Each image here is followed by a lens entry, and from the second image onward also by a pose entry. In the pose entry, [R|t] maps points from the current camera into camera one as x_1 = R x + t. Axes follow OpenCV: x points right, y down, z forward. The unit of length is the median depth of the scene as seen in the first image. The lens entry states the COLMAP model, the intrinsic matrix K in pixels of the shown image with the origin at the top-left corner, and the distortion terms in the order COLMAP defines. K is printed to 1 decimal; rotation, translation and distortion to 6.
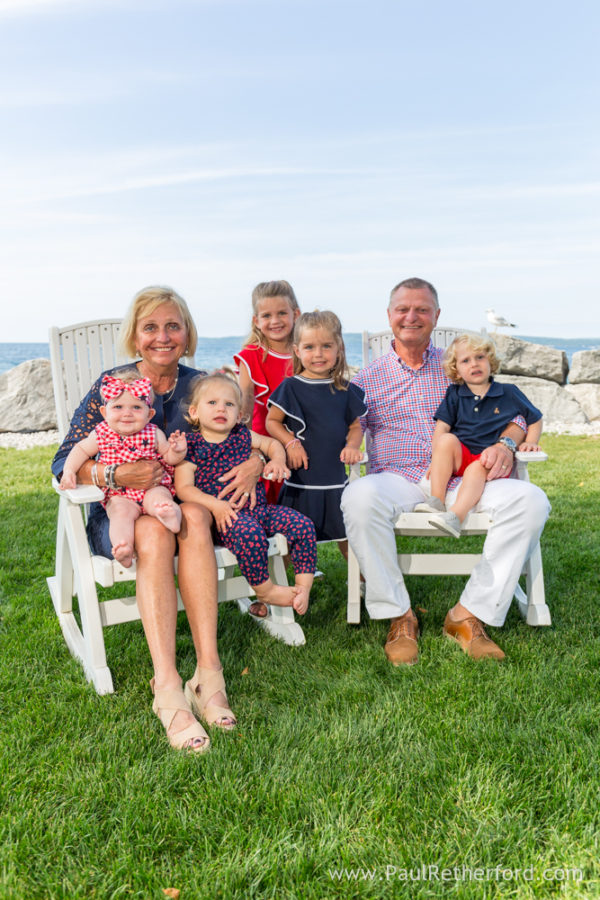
lens RADIAL K [[685.9, 0, 312.7], [0, 685.9, 435.1], [0, 0, 1]] dist [-0.009366, -0.003318]
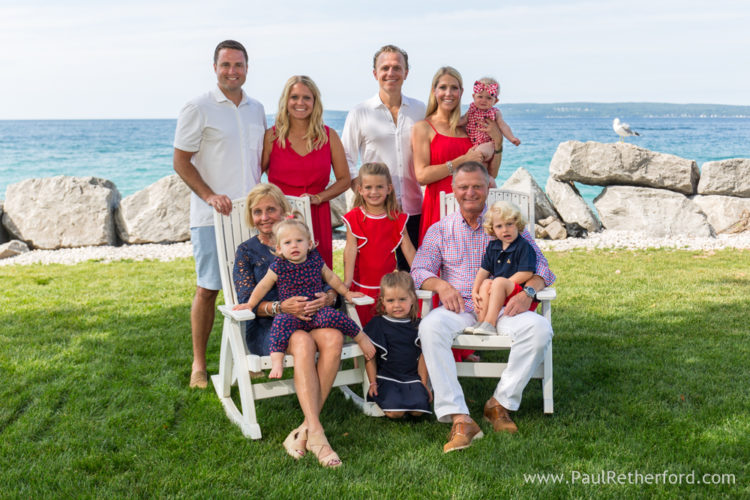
lens RADIAL K [[773.5, 0, 367.3], [0, 773.5, 230.5], [0, 0, 1]] dist [-0.026651, 0.000000]
pose [[0.993322, 0.004174, -0.115296, 0.070450], [-0.003931, 0.999990, 0.002336, -0.054807], [0.115305, -0.001867, 0.993328, -0.330707]]
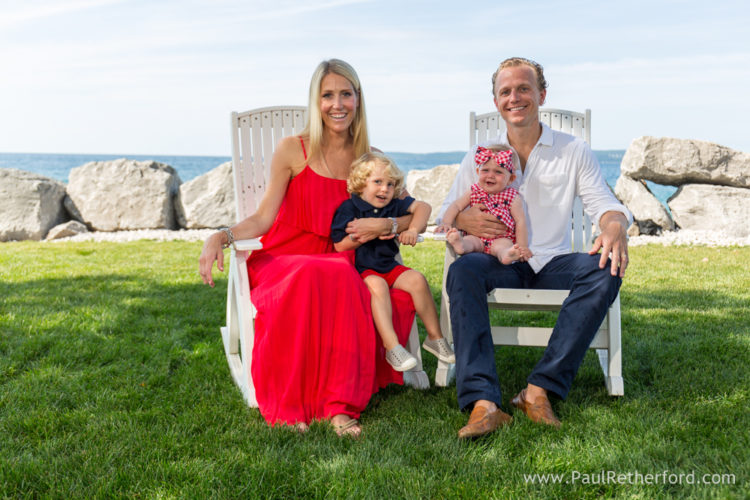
lens RADIAL K [[716.4, 0, 376.5], [0, 716.4, 246.2], [0, 0, 1]] dist [-0.020104, 0.000000]
pose [[0.980732, 0.034048, -0.192366, 0.058742], [-0.035773, 0.999345, -0.005502, 0.038673], [0.192053, 0.012277, 0.981308, -0.086688]]
